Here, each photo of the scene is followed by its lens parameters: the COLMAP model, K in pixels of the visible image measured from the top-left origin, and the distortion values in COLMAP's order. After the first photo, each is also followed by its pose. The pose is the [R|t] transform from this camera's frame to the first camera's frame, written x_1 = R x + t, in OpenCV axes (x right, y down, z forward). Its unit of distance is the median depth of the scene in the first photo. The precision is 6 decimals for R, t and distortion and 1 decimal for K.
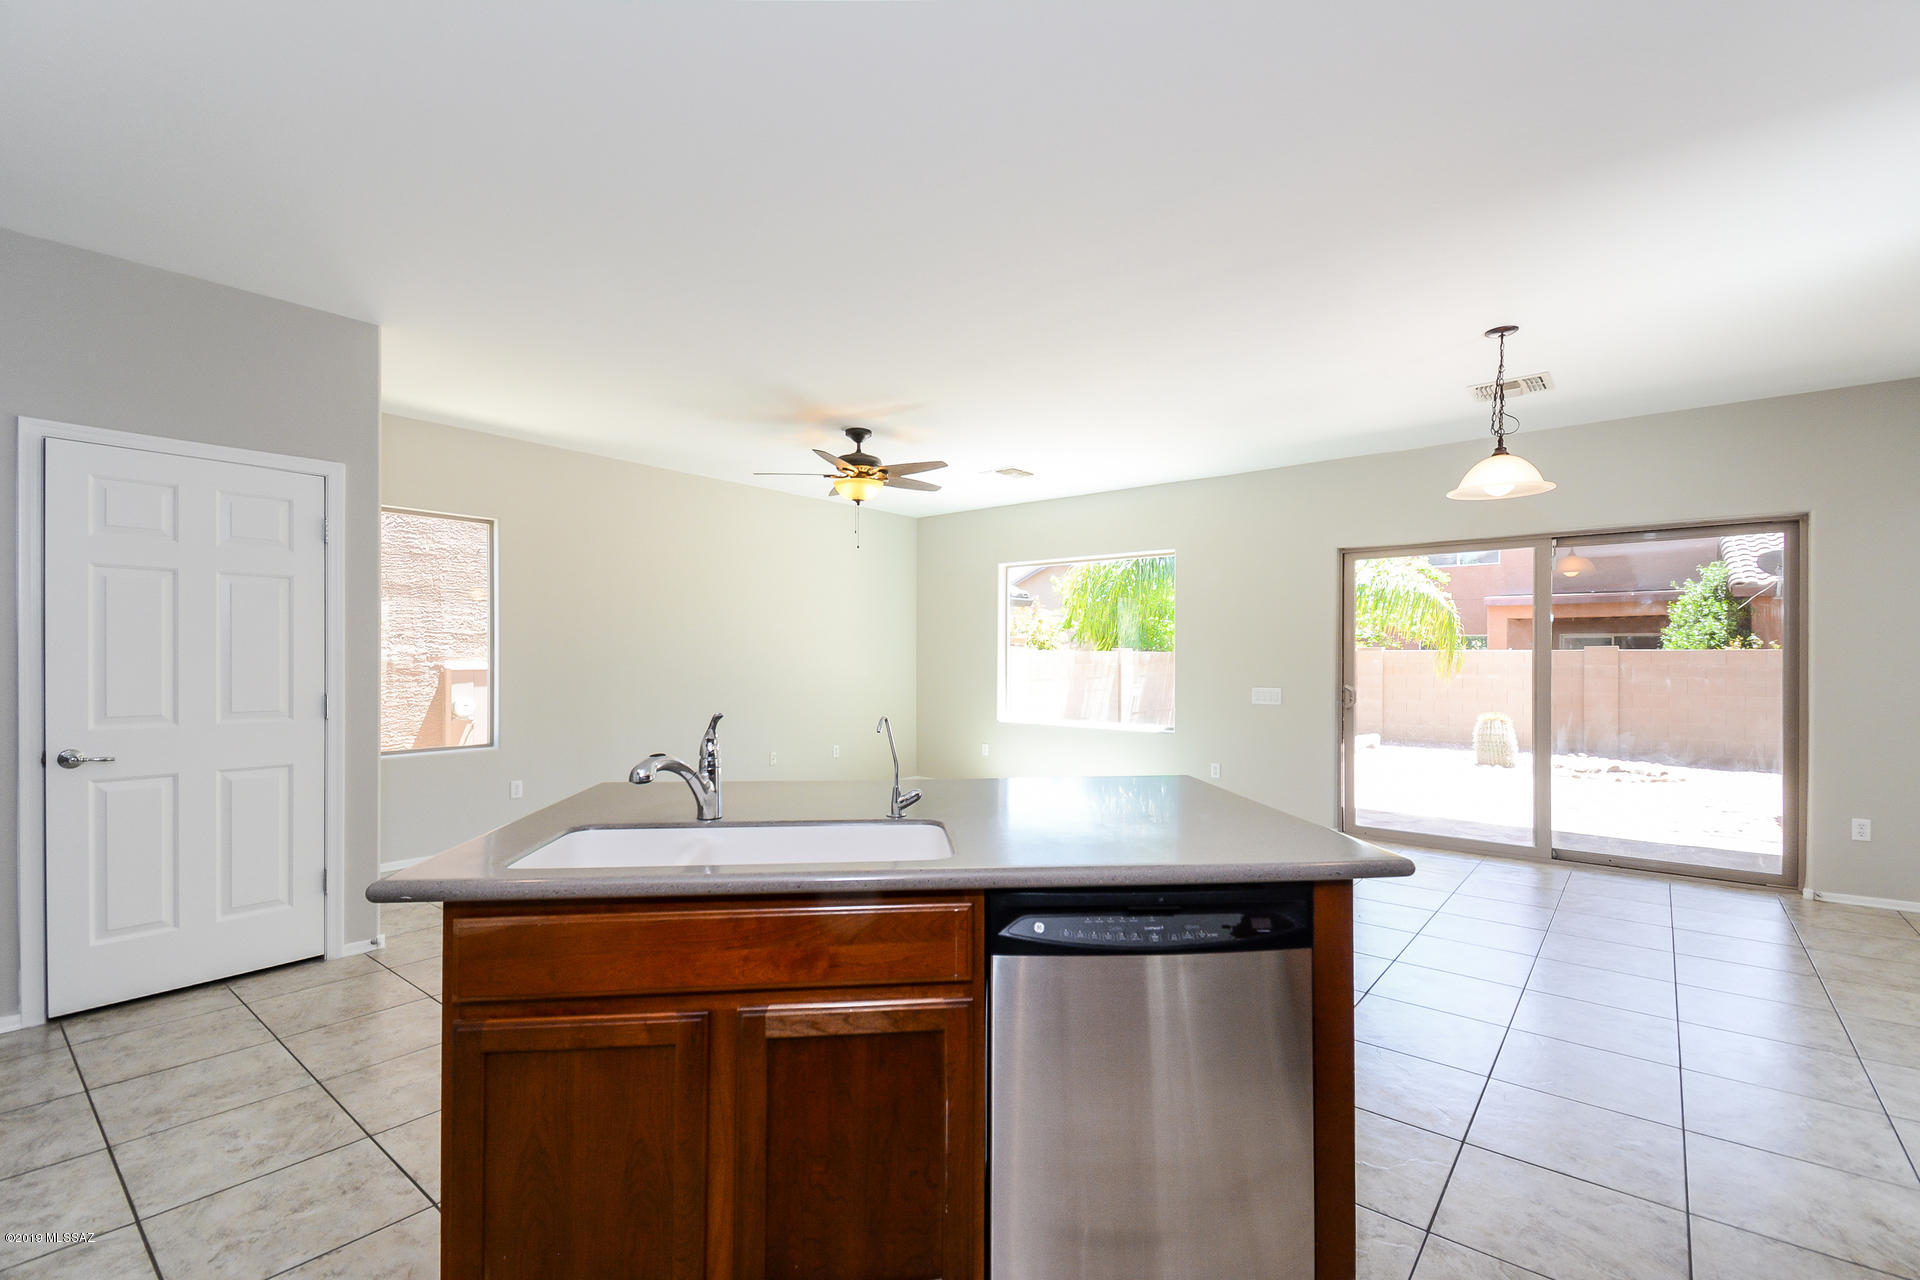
lens RADIAL K [[833.6, 0, 963.5], [0, 833.6, 662.3], [0, 0, 1]] dist [0.051145, -0.022603]
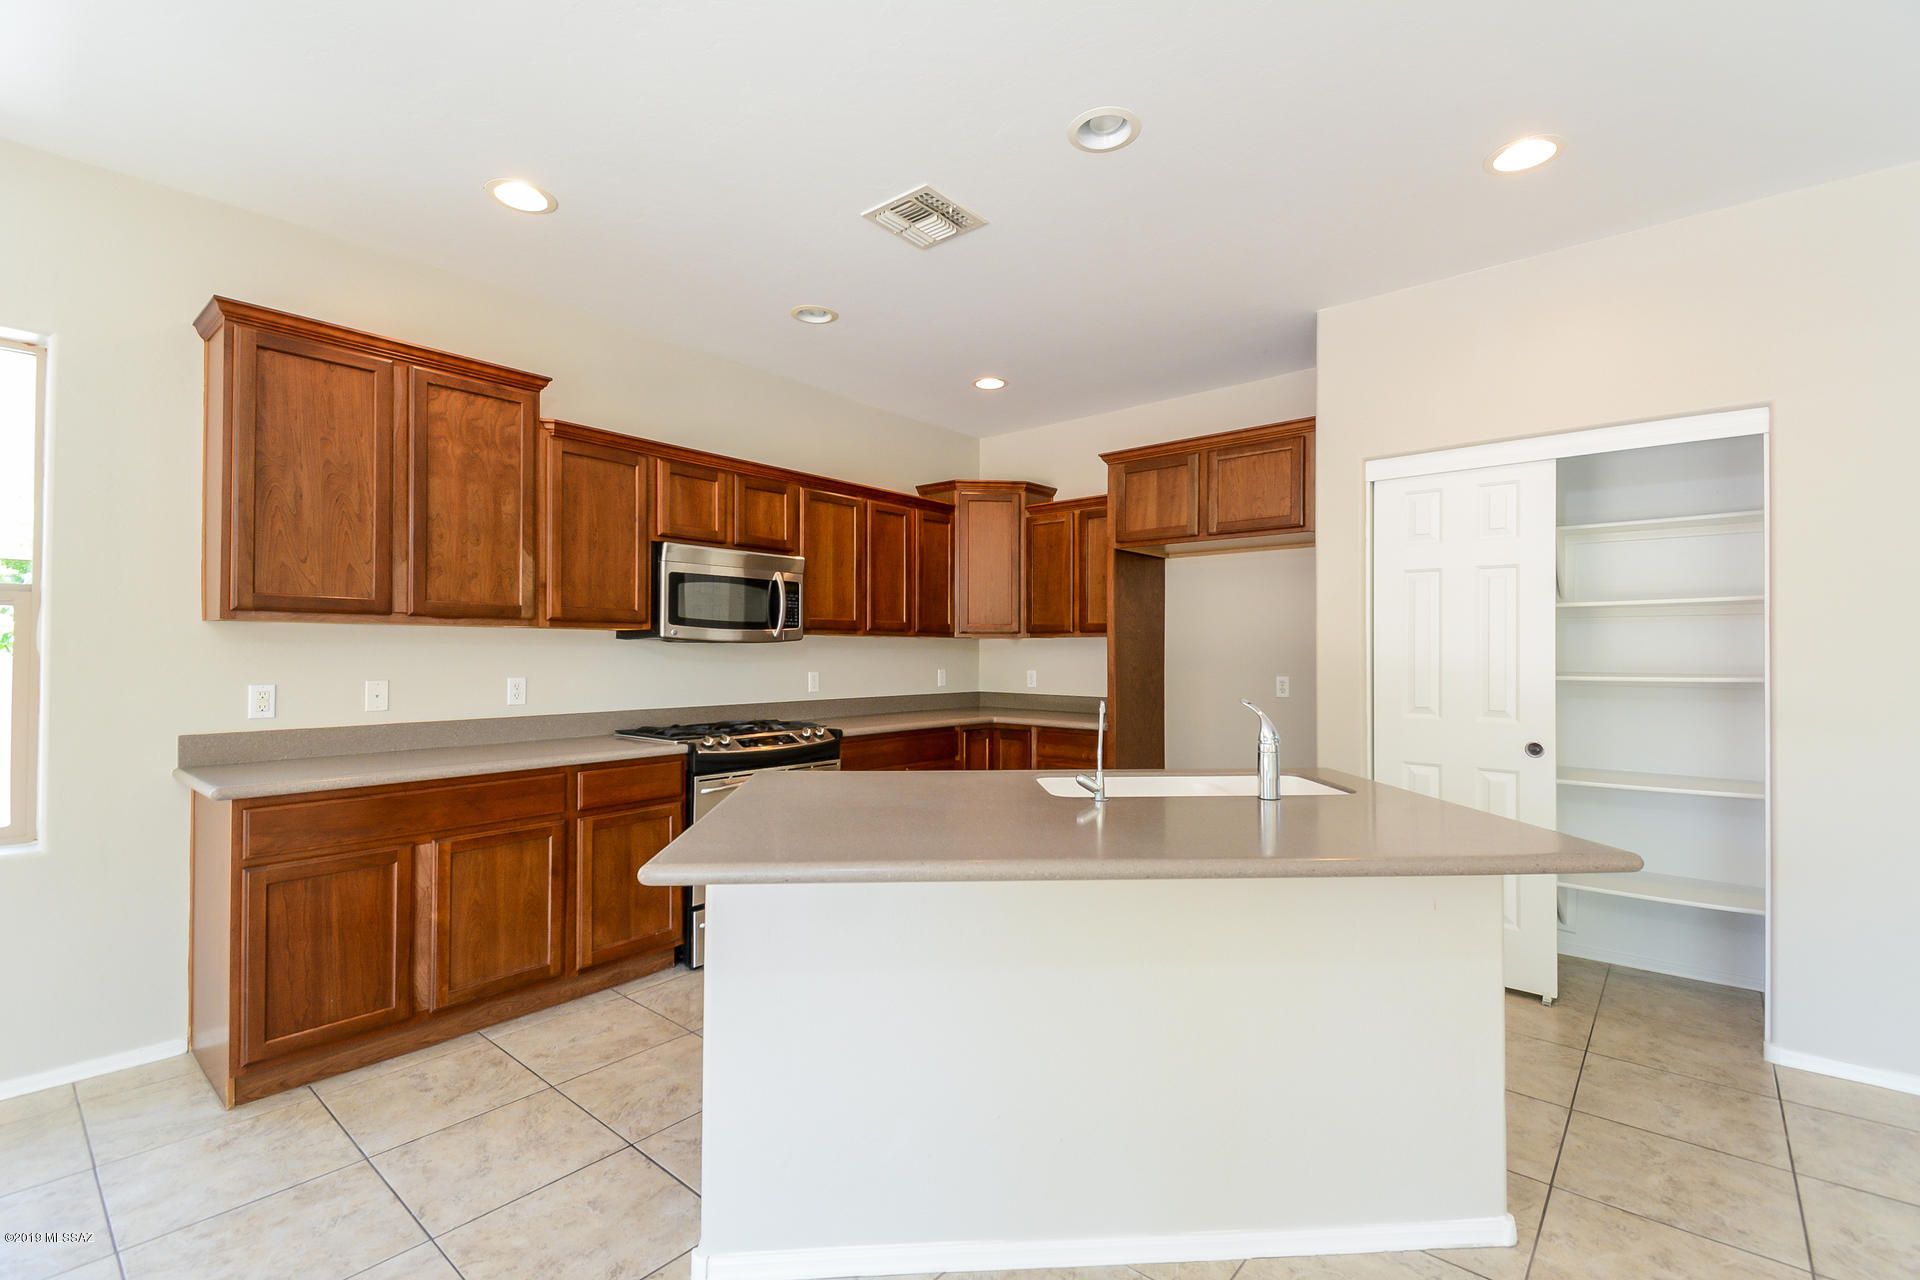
lens RADIAL K [[828.7, 0, 965.6], [0, 828.7, 647.1], [0, 0, 1]] dist [0.032991, -0.020487]
pose [[-0.999734, -0.005960, 0.022258, 0.023491], [-0.005985, 0.999982, -0.001071, -0.003856], [-0.022251, -0.001204, -0.999752, 0.763304]]
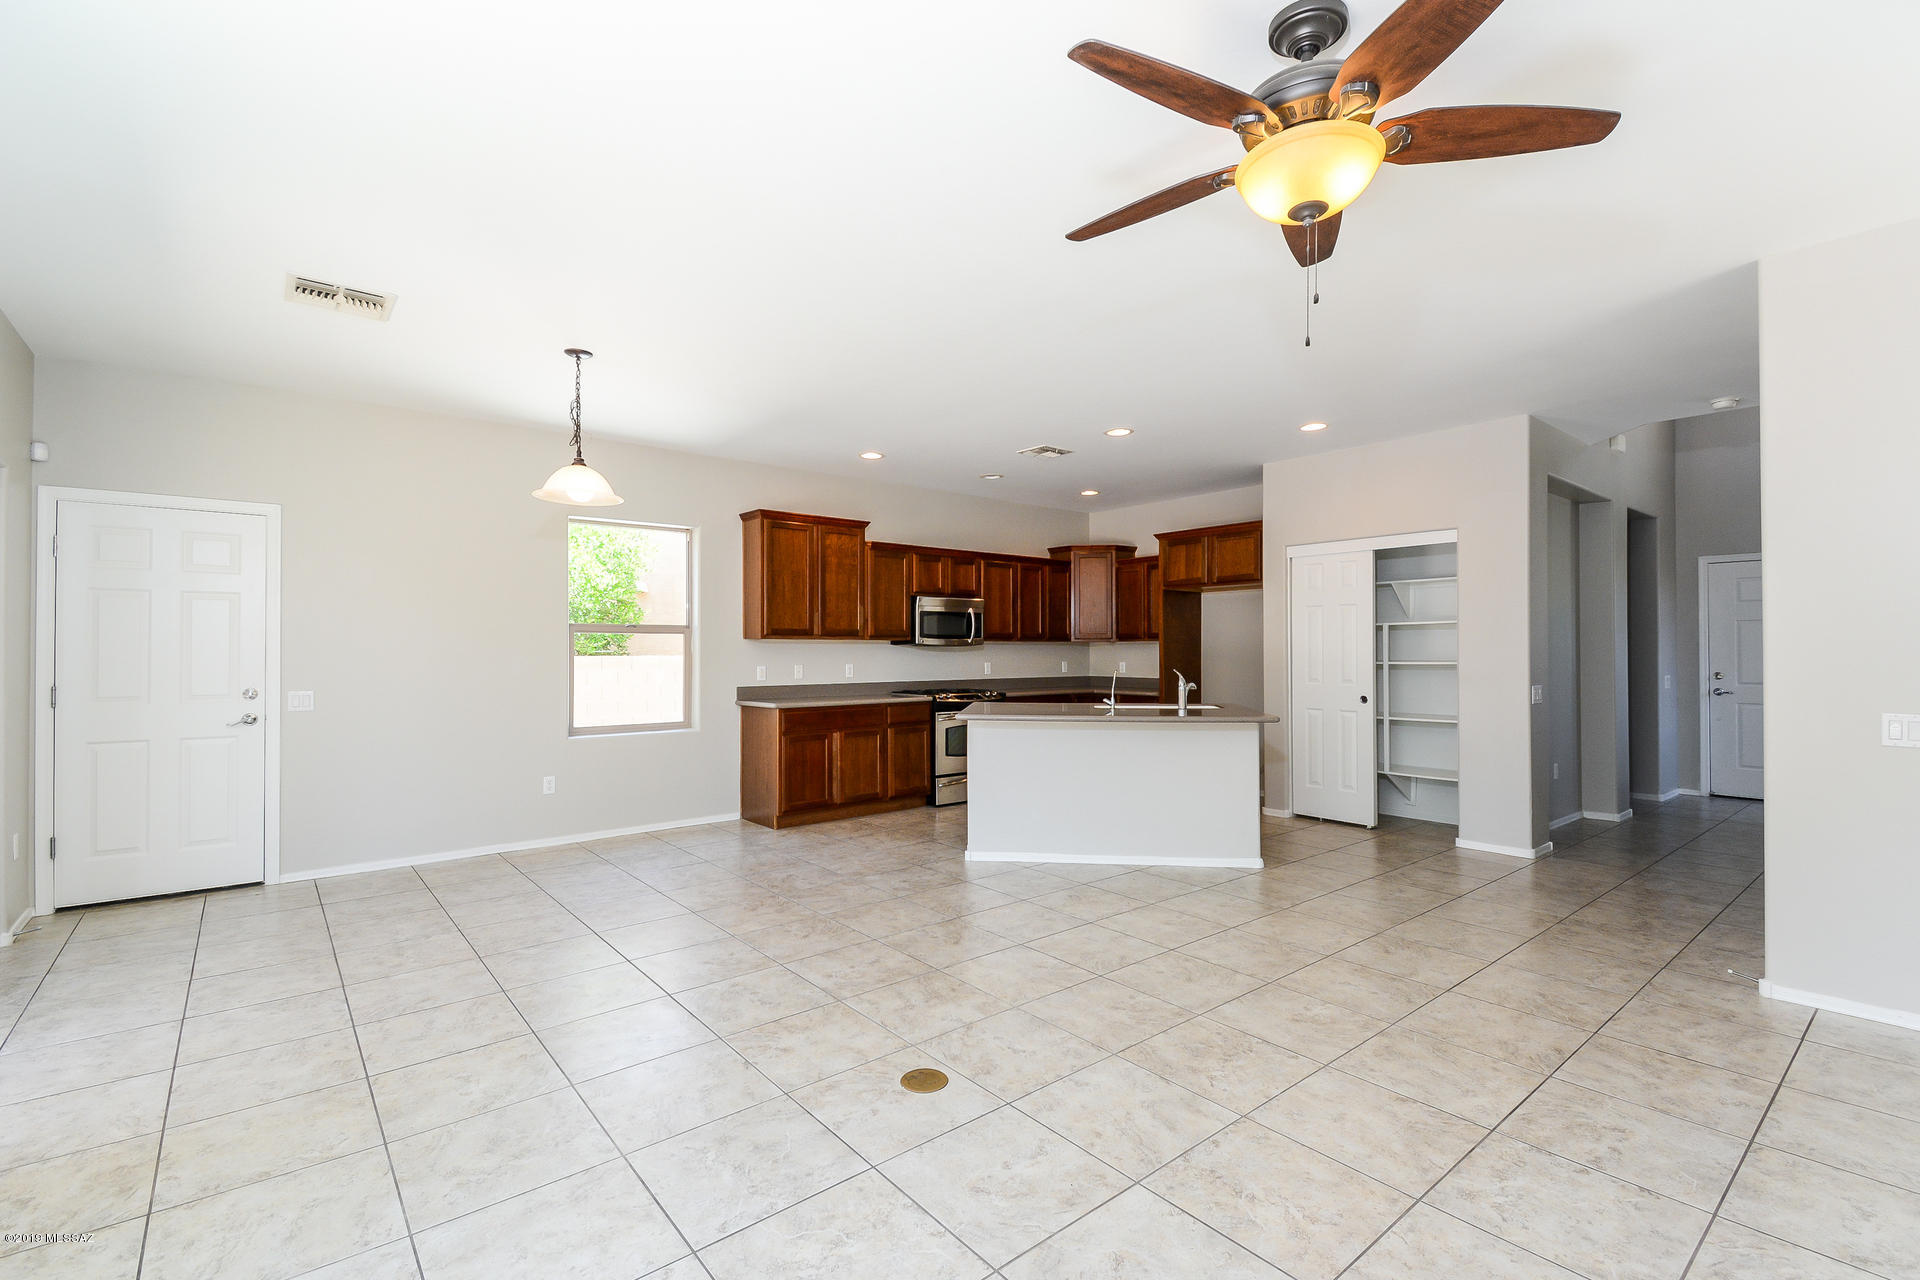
lens RADIAL K [[843.3, 0, 962.5], [0, 843.3, 656.5], [0, 0, 1]] dist [0.041856, -0.027898]
pose [[-0.980329, -0.002388, 0.197355, -0.053931], [-0.000159, 0.999936, 0.011307, -0.006406], [-0.197370, 0.011054, -0.980267, 1.395494]]
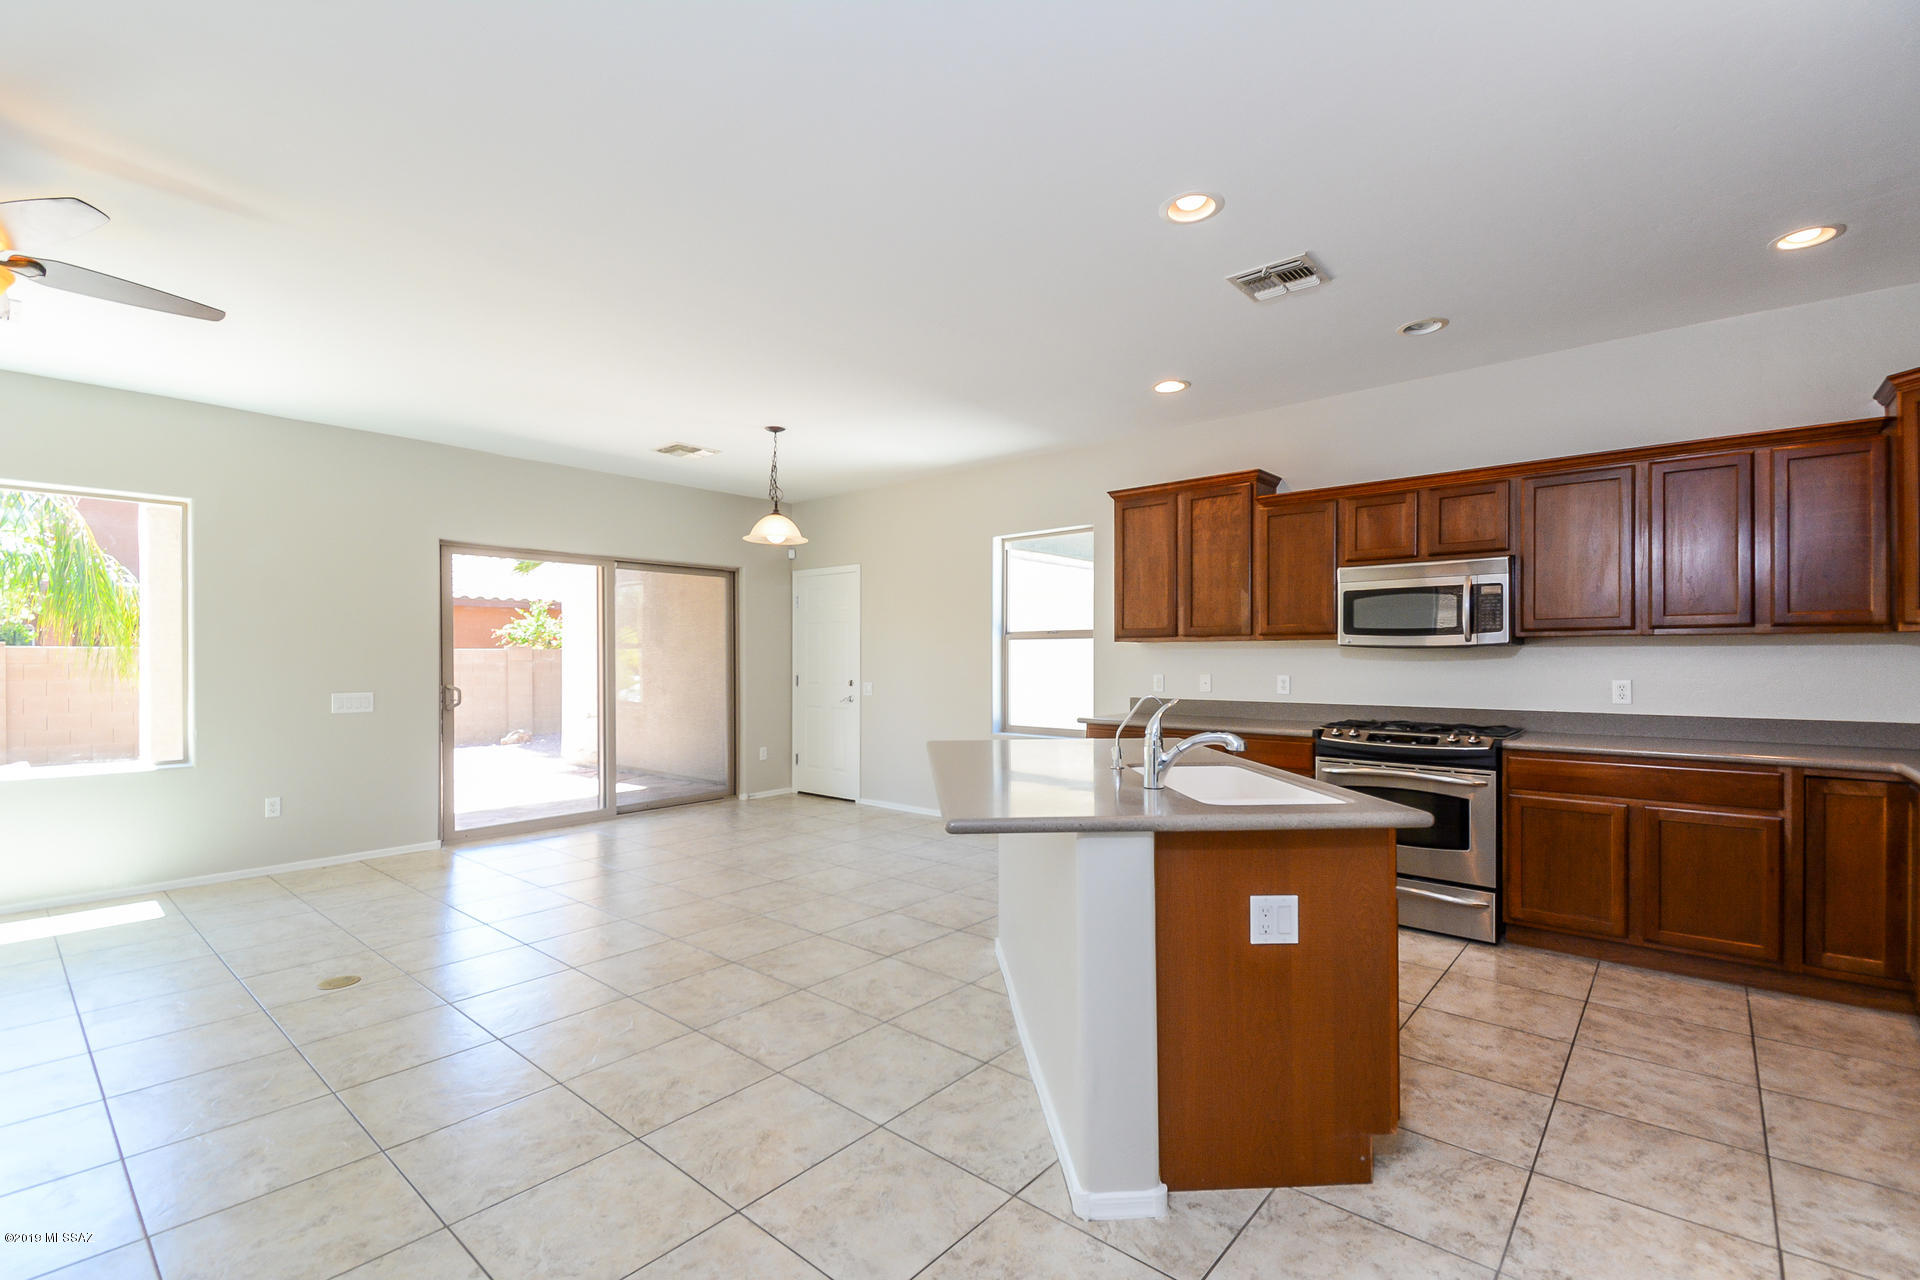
lens RADIAL K [[843.3, 0, 962.5], [0, 843.3, 656.5], [0, 0, 1]] dist [0.041856, -0.027898]
pose [[0.031563, -0.002635, 0.999498, -0.559956], [0.006432, 0.999976, 0.002433, -0.004128], [-0.999481, 0.006352, 0.031579, 0.452681]]
